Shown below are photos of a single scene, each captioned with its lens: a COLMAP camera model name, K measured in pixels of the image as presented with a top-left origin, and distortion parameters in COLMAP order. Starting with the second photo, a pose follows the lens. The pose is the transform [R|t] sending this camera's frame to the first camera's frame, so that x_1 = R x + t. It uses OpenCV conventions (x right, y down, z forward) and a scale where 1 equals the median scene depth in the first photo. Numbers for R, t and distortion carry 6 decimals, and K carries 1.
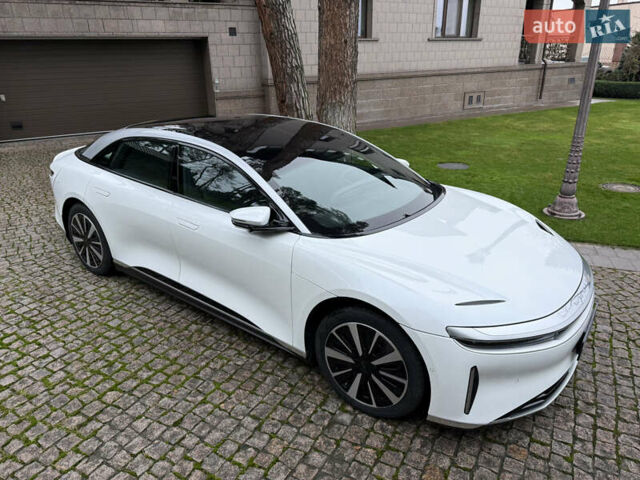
lens RADIAL K [[464.5, 0, 320.0], [0, 464.5, 240.0], [0, 0, 1]] dist [-0.002741, 0.004104]
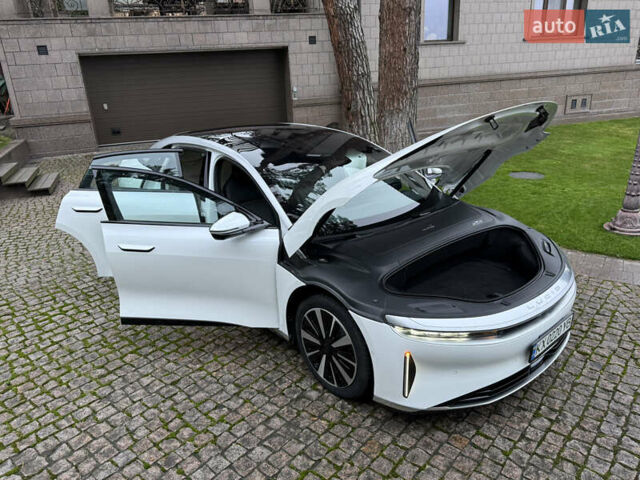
lens RADIAL K [[483.0, 0, 319.7], [0, 483.0, 244.3], [0, 0, 1]] dist [0.012957, -0.006009]
pose [[0.978436, 0.049426, -0.200549, 0.276228], [-0.051731, 0.998641, -0.006266, 0.025010], [0.199967, 0.016506, 0.979664, -0.145073]]
